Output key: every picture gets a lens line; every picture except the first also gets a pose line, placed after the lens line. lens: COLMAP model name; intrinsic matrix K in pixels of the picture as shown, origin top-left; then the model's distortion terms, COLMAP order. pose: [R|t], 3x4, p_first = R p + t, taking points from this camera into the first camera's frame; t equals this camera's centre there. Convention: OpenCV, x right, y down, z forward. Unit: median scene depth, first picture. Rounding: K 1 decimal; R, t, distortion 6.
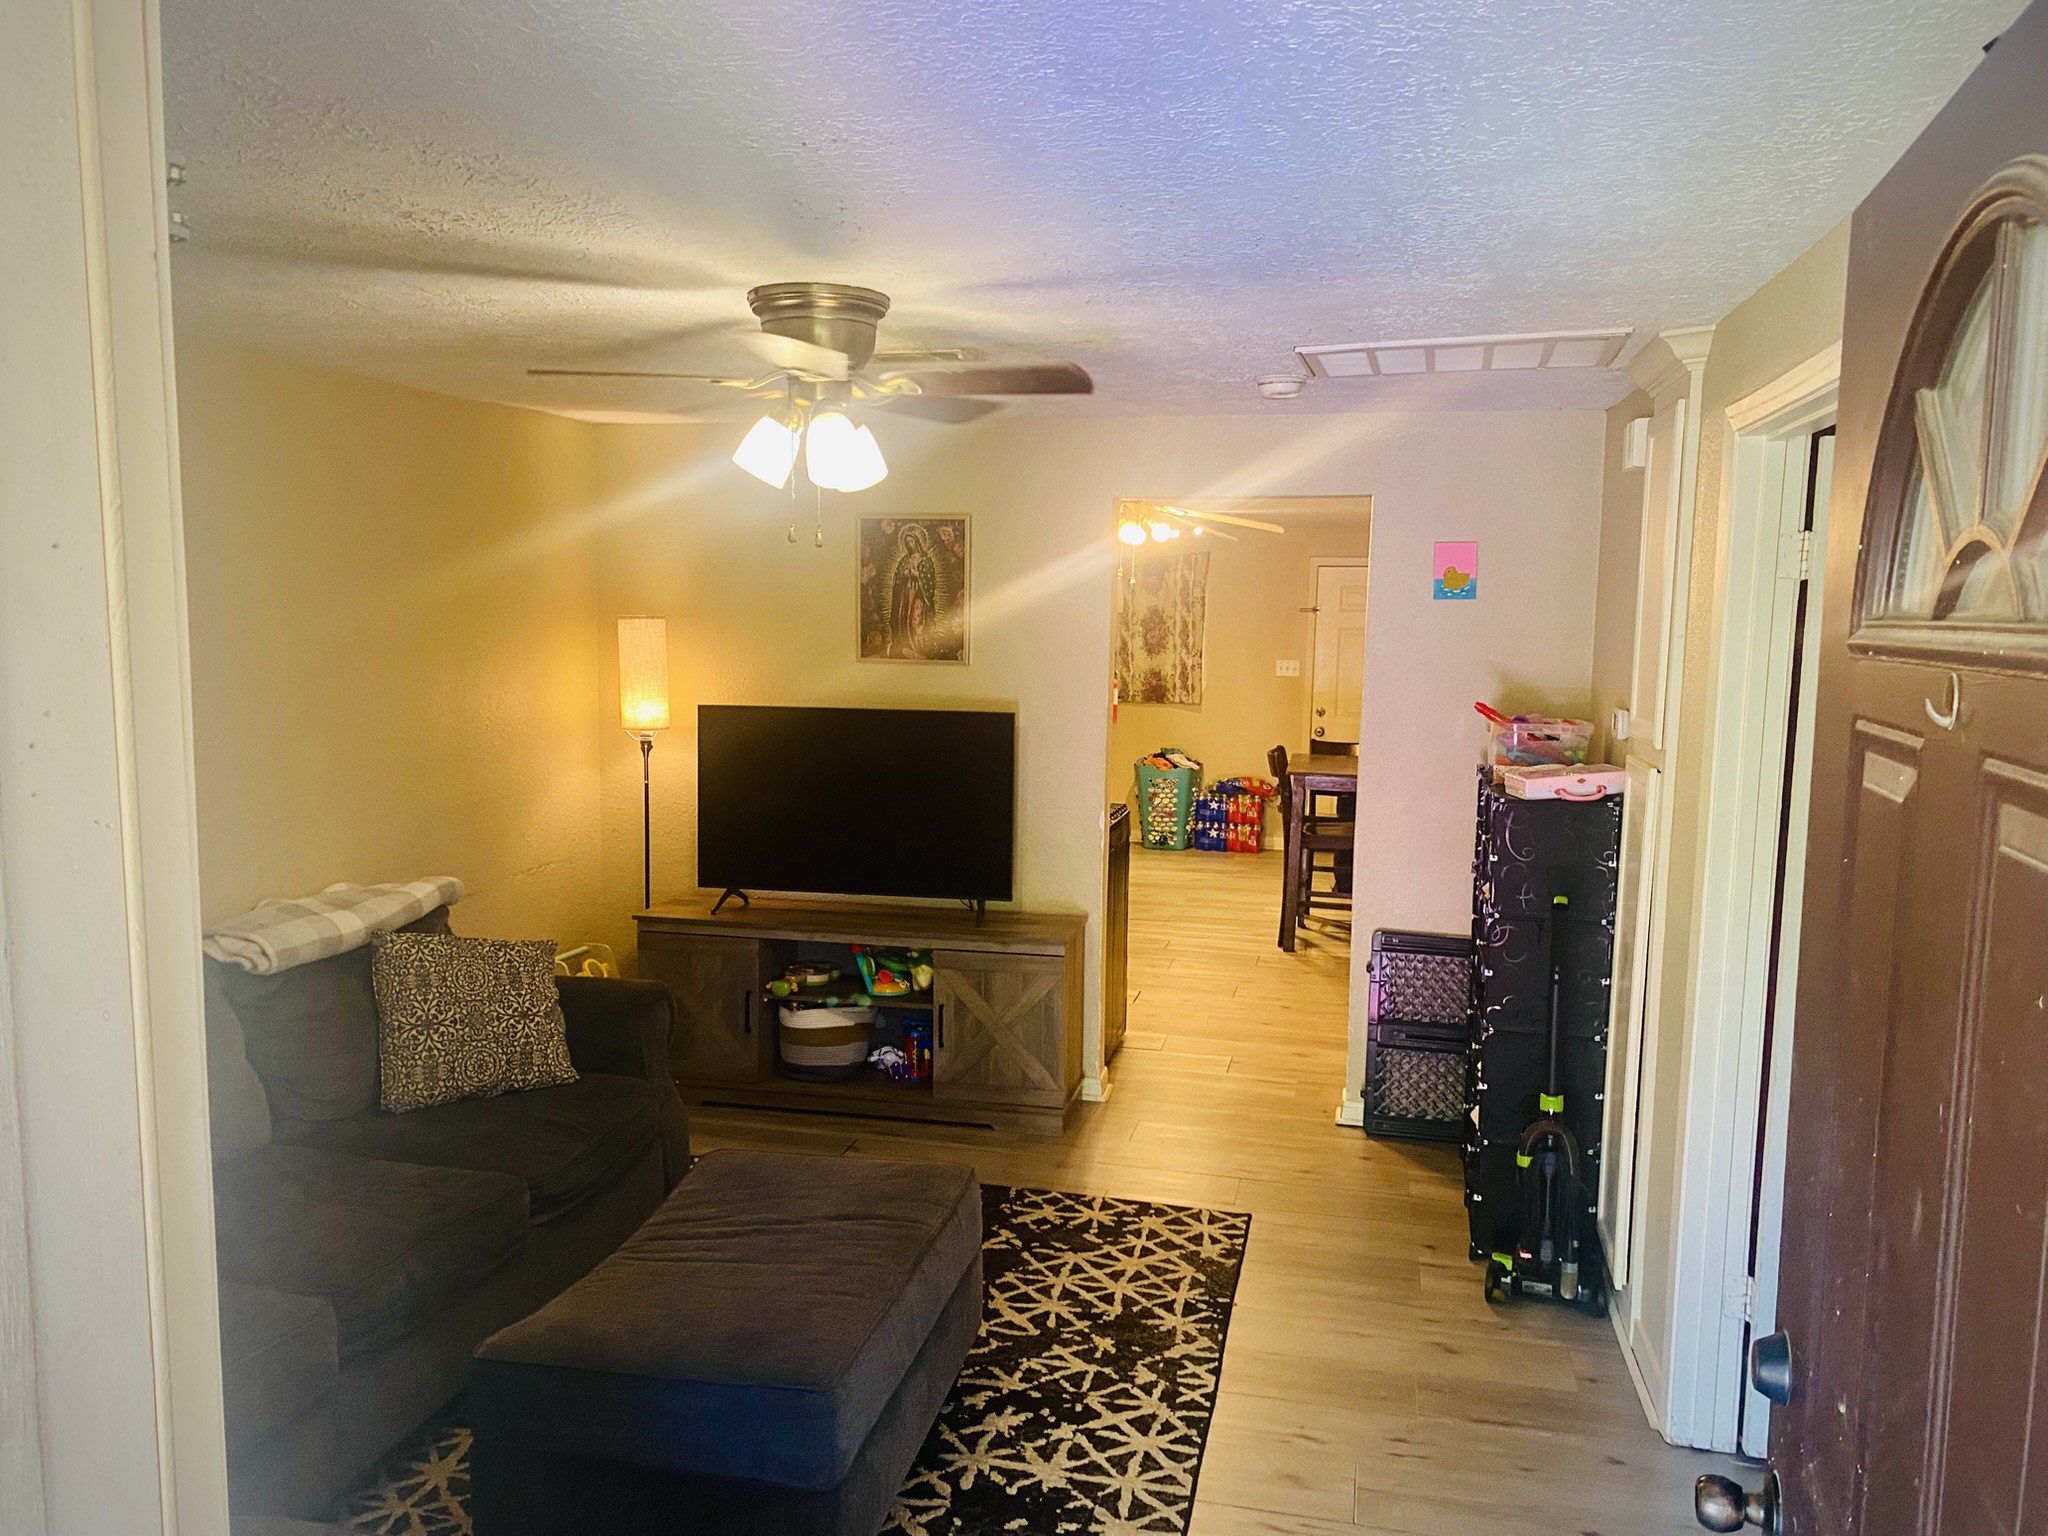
lens RADIAL K [[1559.7, 0, 1014.3], [0, 1559.7, 769.1], [0, 0, 1]] dist [0.005760, -0.015163]
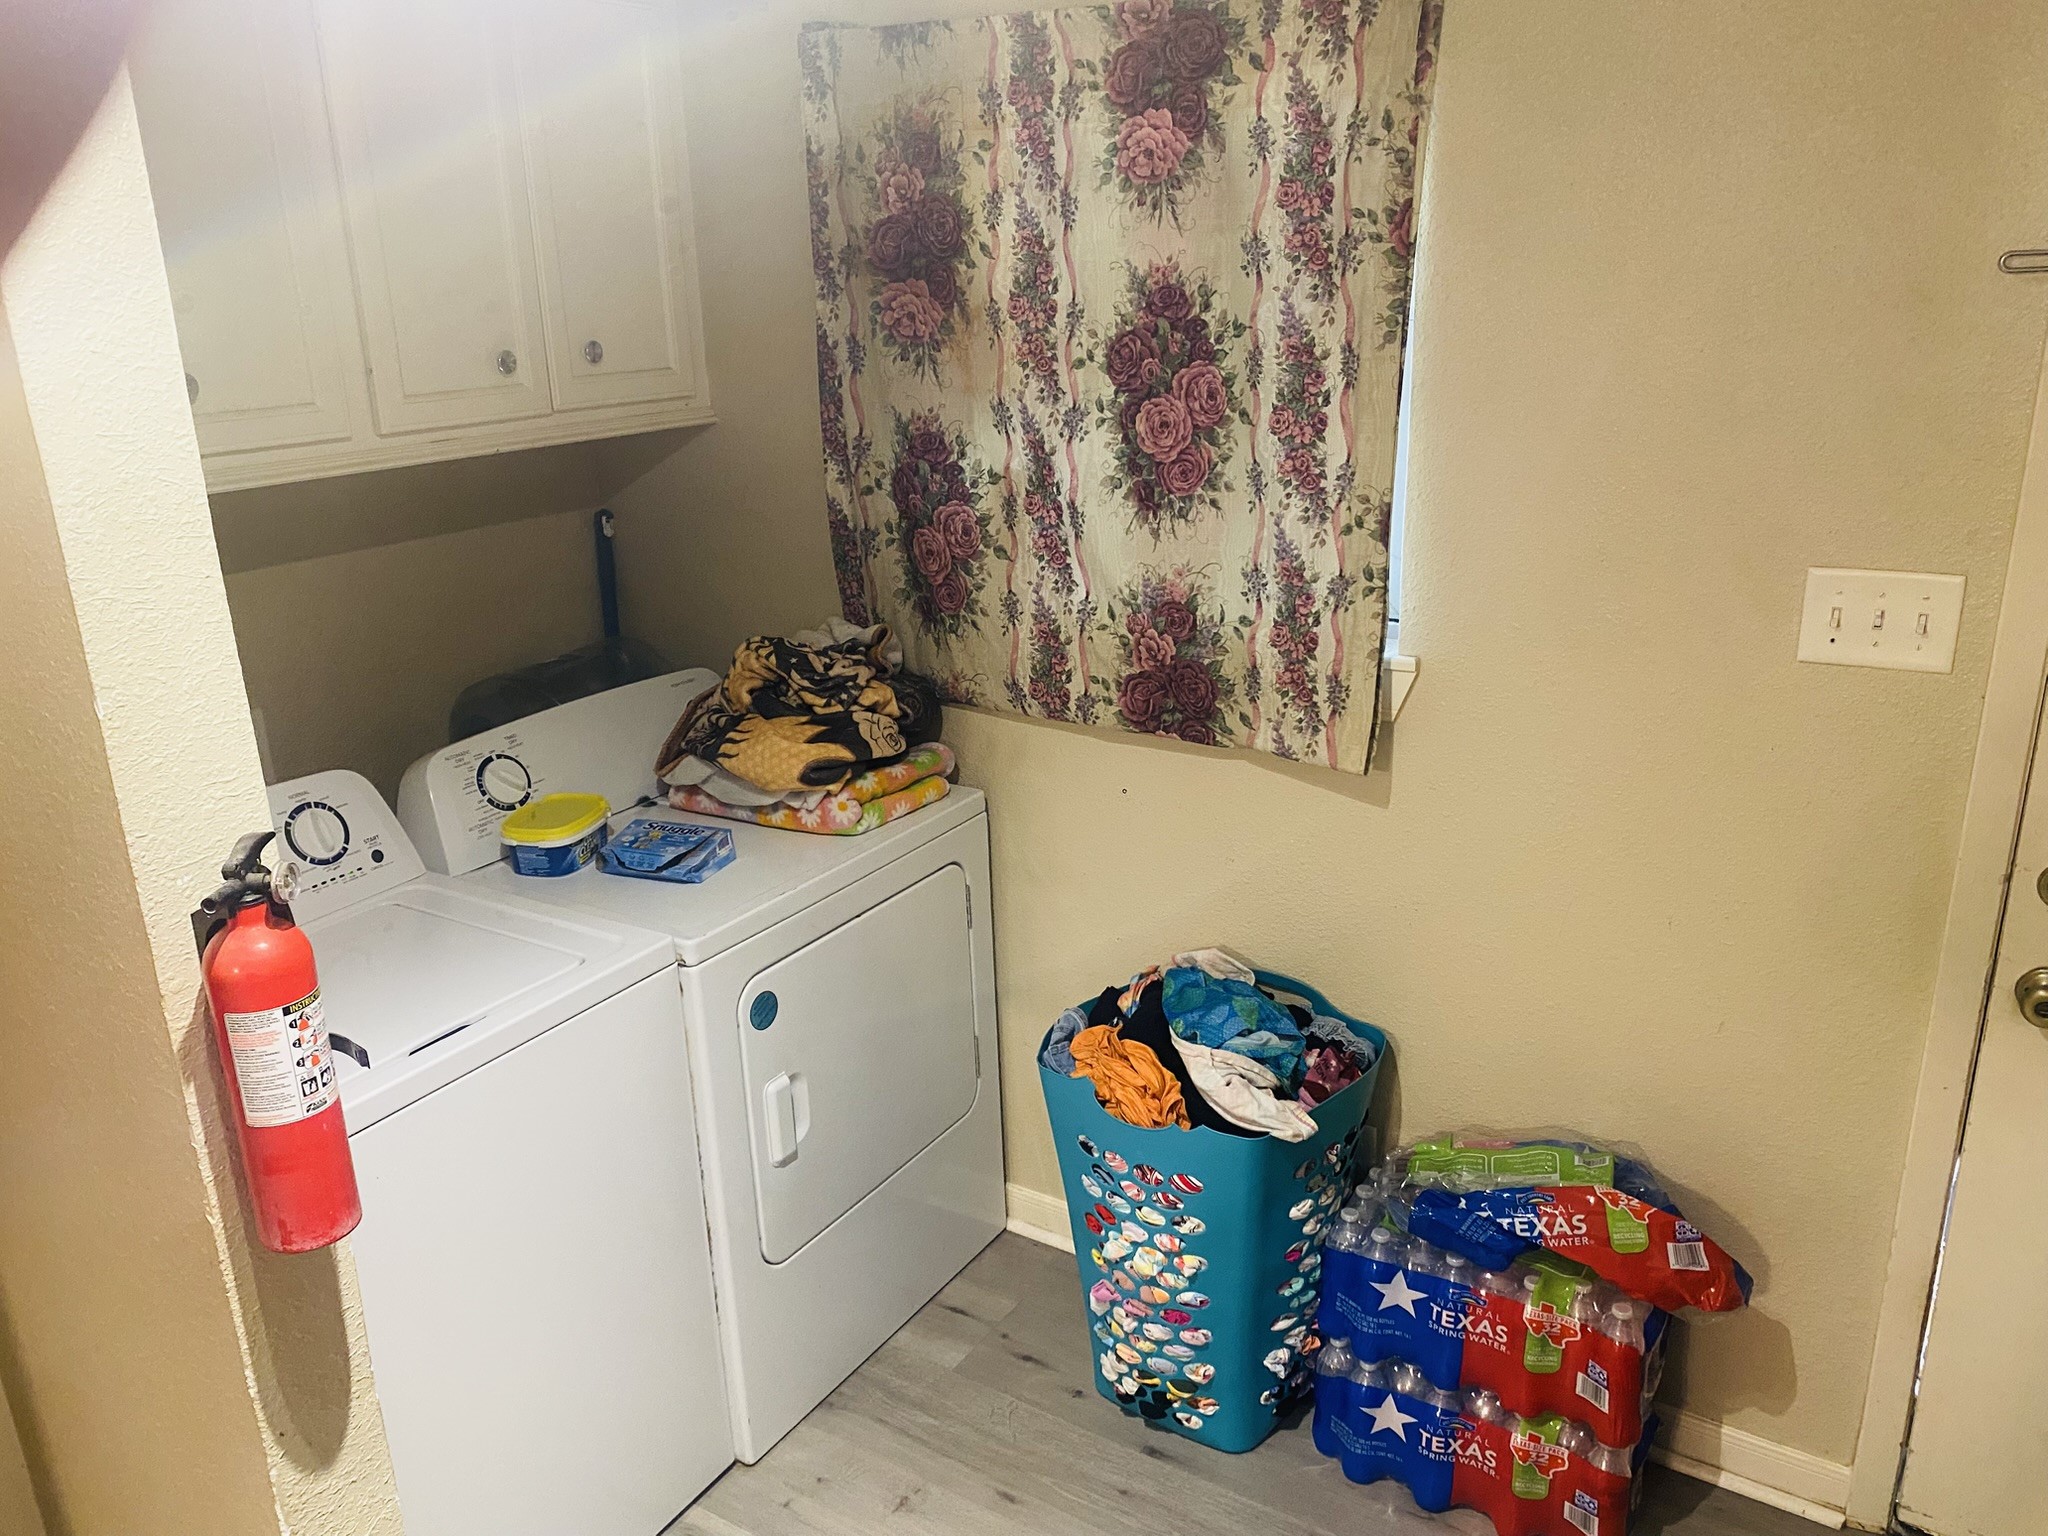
lens RADIAL K [[1559.7, 0, 1031.1], [0, 1559.7, 780.3], [0, 0, 1]] dist [0.005760, -0.015163]
pose [[0.945855, 0.059238, -0.319137, 0.349153], [0.007875, 0.978728, 0.205010, -0.202539], [0.324493, -0.196422, 0.925269, 1.975287]]
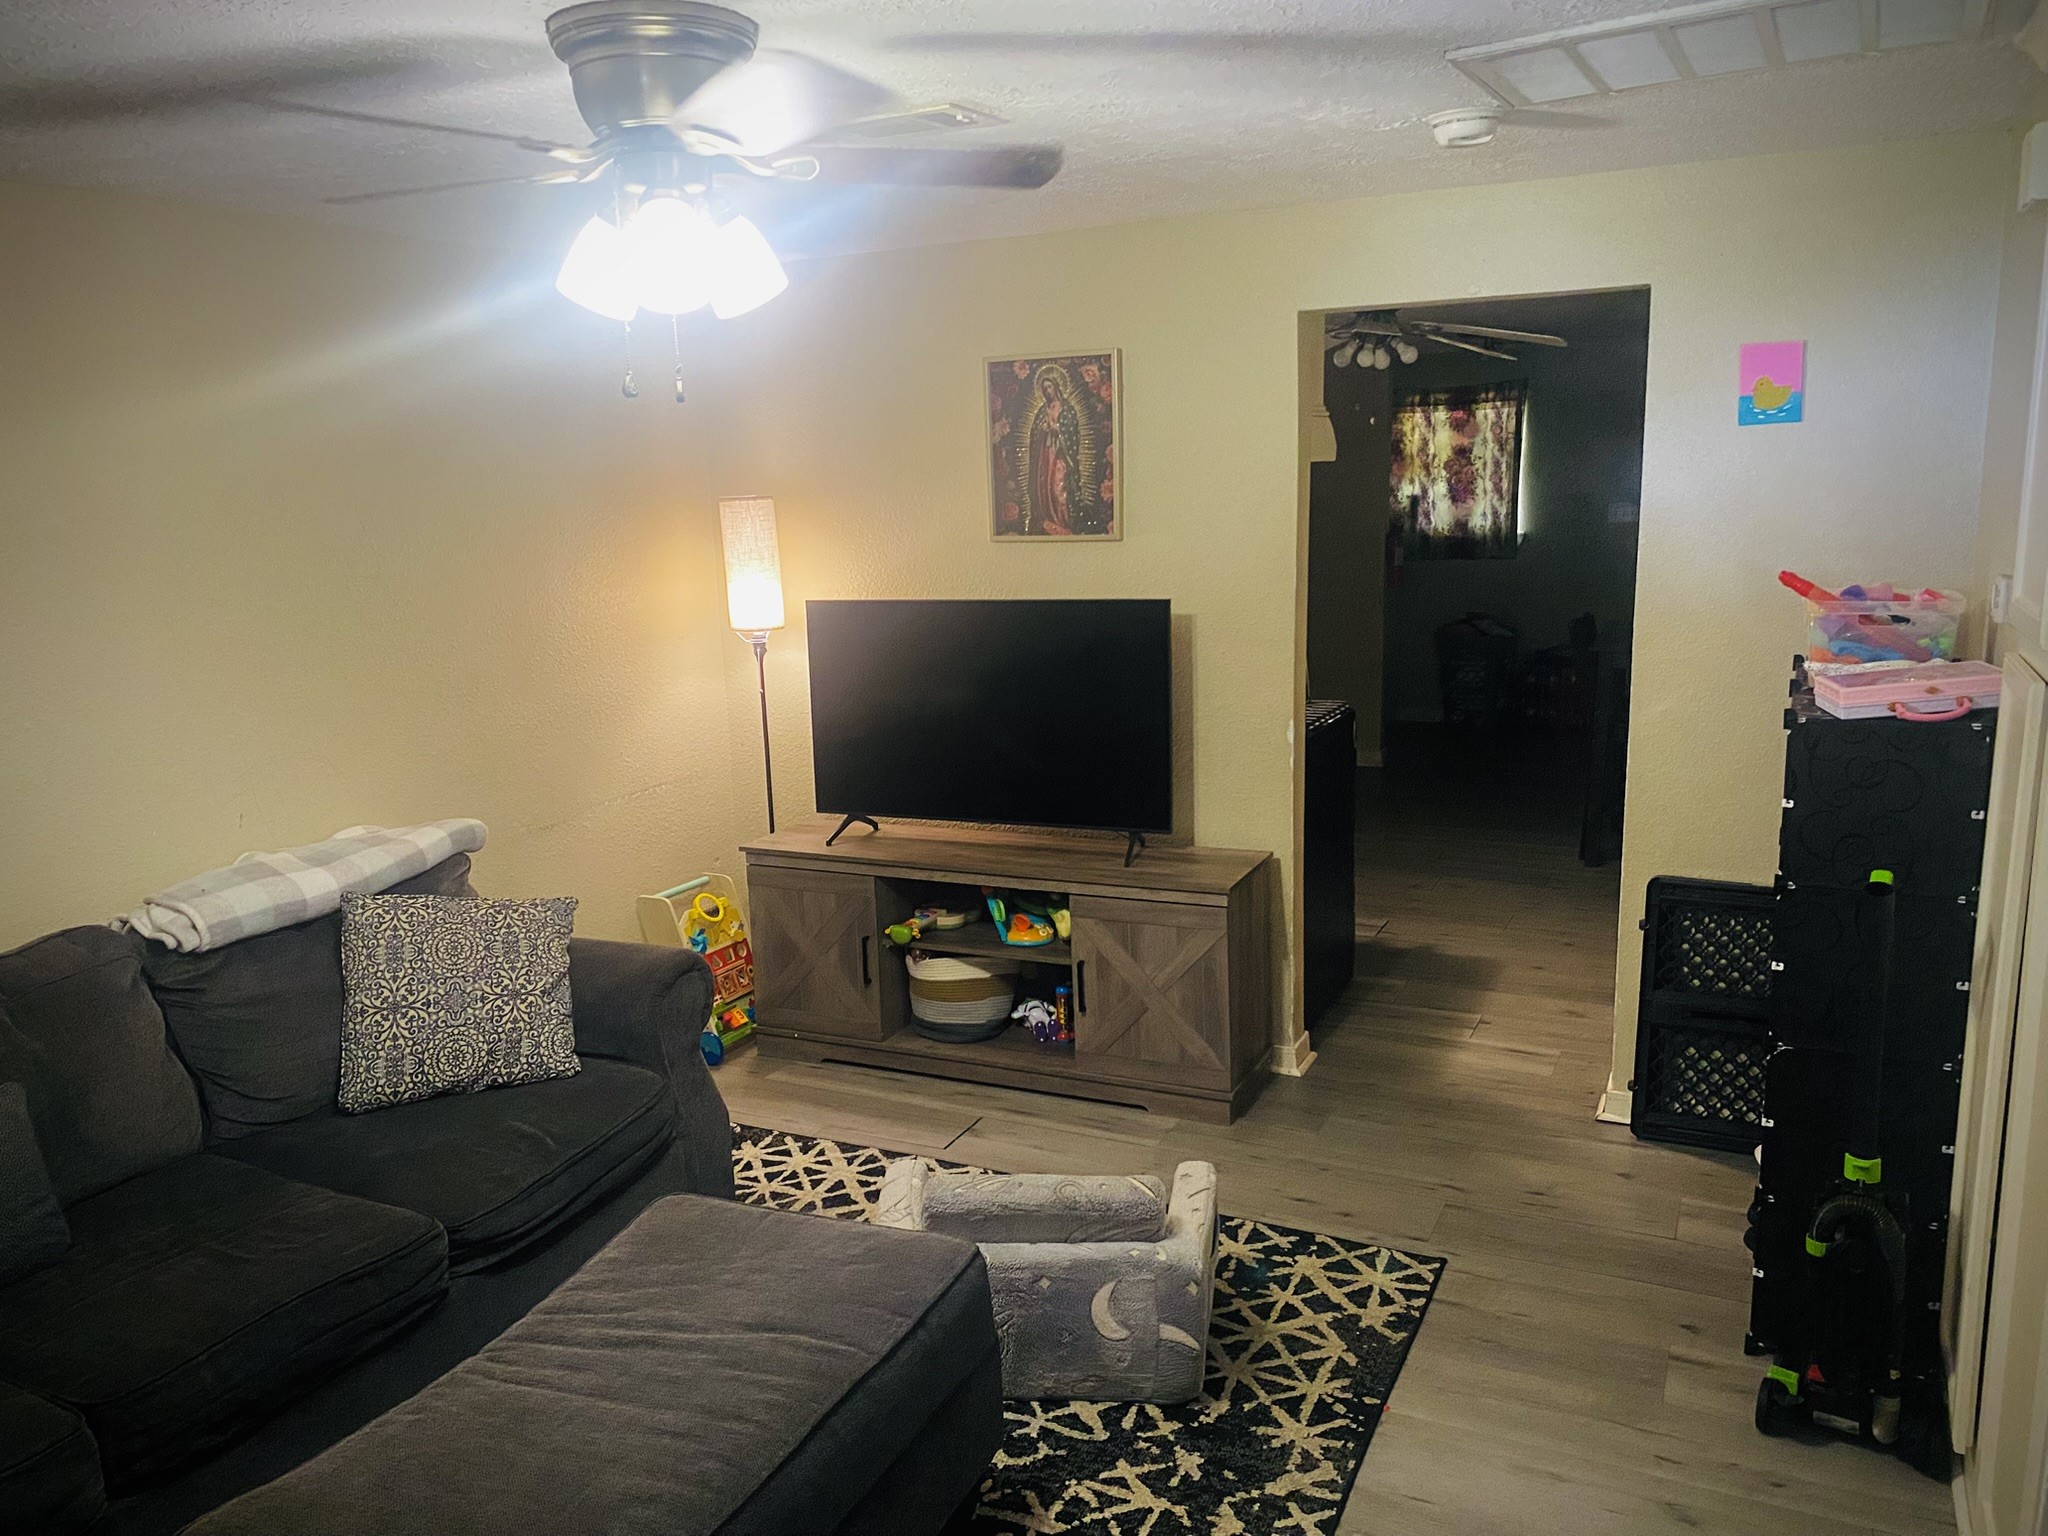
lens RADIAL K [[1559.7, 0, 1014.1], [0, 1559.7, 767.5], [0, 0, 1]] dist [0.005760, -0.015163]
pose [[0.972341, -0.004740, -0.233519, 0.125989], [0.026199, 0.995698, 0.088880, -0.026928], [0.232093, -0.092540, 0.968282, 0.236503]]
